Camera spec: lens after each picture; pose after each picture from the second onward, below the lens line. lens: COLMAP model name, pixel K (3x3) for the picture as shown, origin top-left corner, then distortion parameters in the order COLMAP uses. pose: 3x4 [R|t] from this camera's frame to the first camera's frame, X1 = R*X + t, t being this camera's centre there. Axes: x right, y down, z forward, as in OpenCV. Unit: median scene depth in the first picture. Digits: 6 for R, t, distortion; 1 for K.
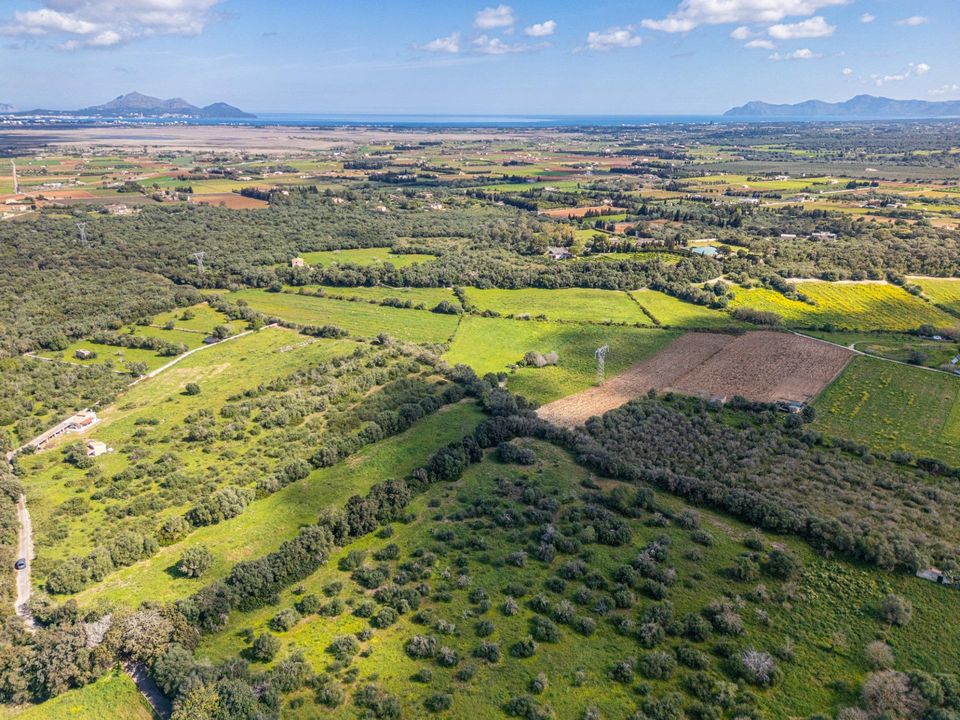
lens RADIAL K [[672.1, 0, 480.4], [0, 672.1, 366.2], [0, 0, 1]] dist [0.084571, -0.088099]
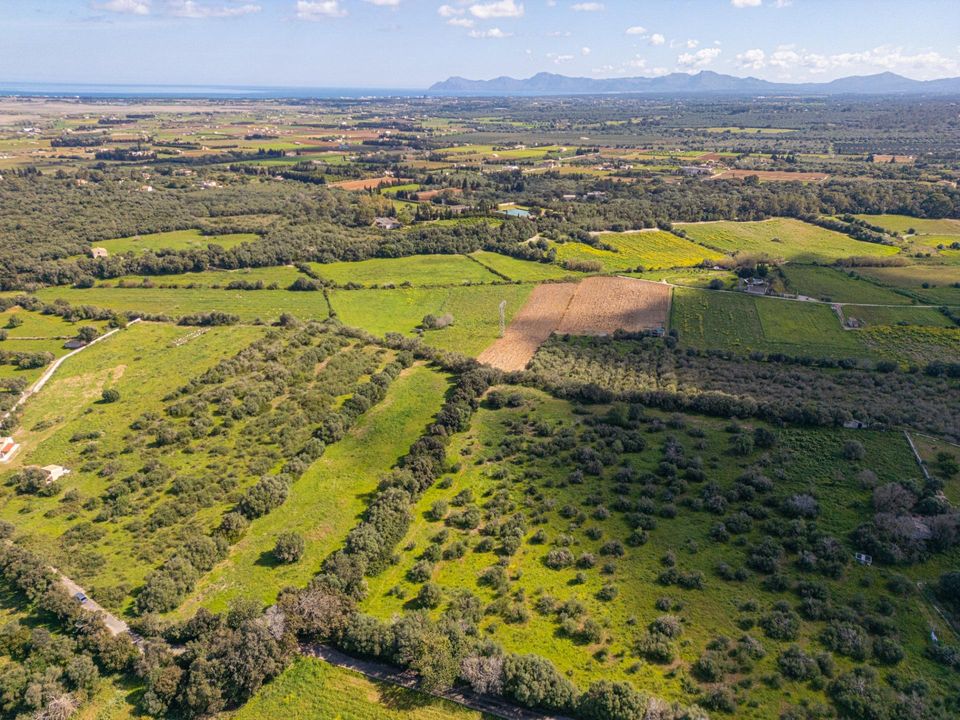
lens RADIAL K [[664.5, 0, 480.0], [0, 664.5, 360.0], [0, 0, 1]] dist [0.082741, -0.082564]
pose [[0.923260, -0.141104, 0.357325, -0.119619], [0.130067, 0.989986, 0.054866, 0.000849], [-0.361489, -0.004179, 0.932367, 0.000688]]
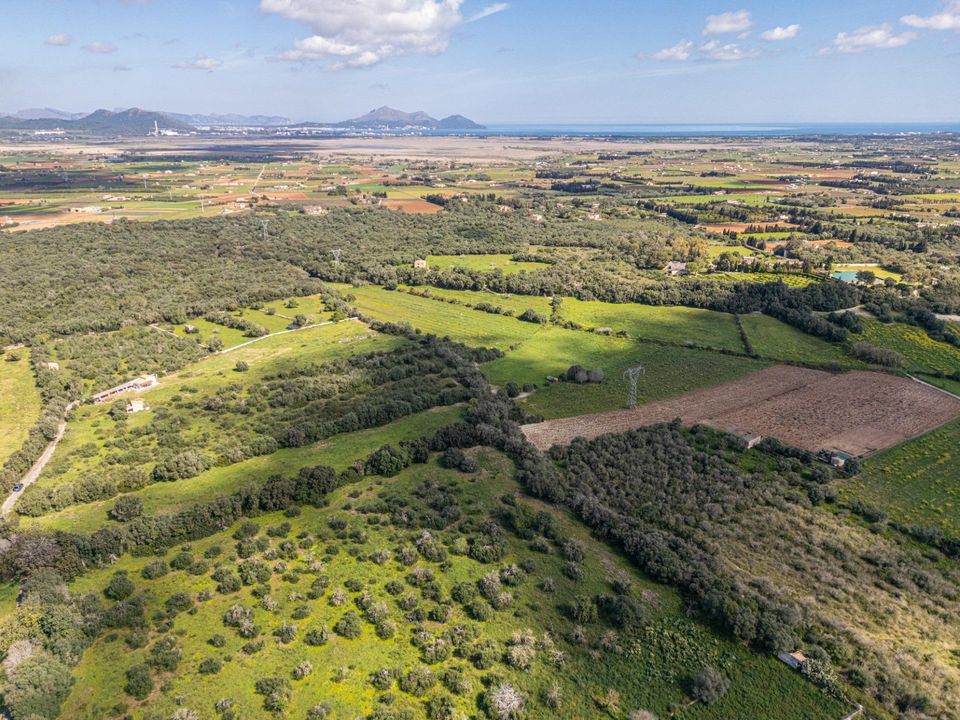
lens RADIAL K [[672.1, 0, 480.4], [0, 672.1, 366.2], [0, 0, 1]] dist [0.084571, -0.088099]
pose [[0.951481, 0.102118, -0.290267, 0.117659], [-0.105848, 0.994378, 0.002864, -0.005090], [0.288927, 0.027999, 0.956941, 0.014351]]
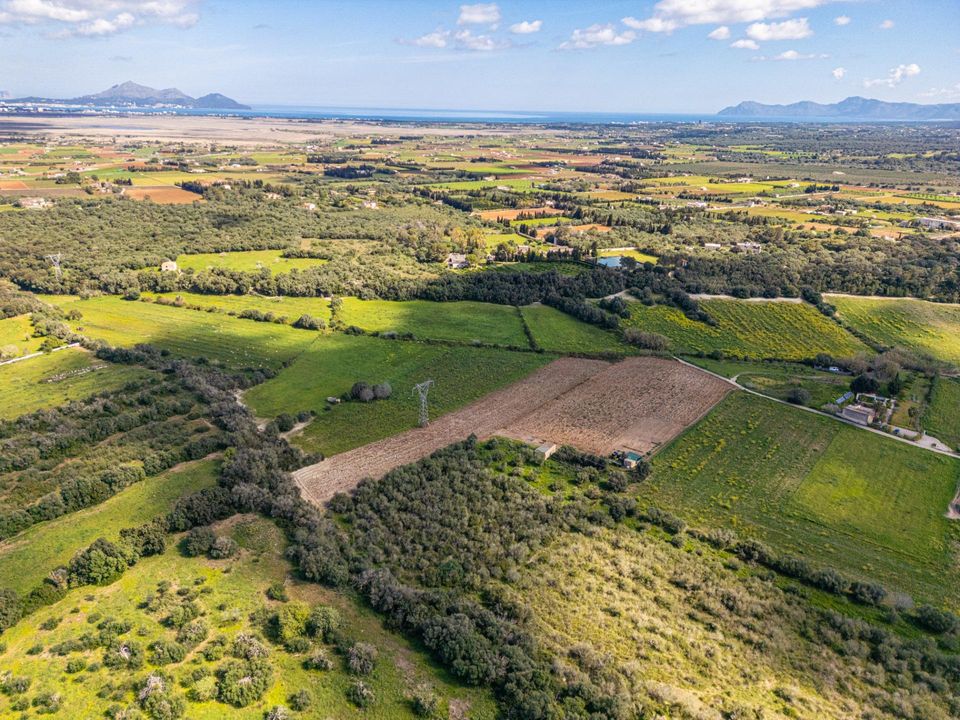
lens RADIAL K [[664.5, 0, 480.0], [0, 664.5, 360.0], [0, 0, 1]] dist [0.082741, -0.082564]
pose [[0.999869, 0.014128, 0.007891, 0.116194], [-0.014141, 0.999899, 0.001573, -0.028110], [-0.007868, -0.001684, 0.999968, 0.072920]]
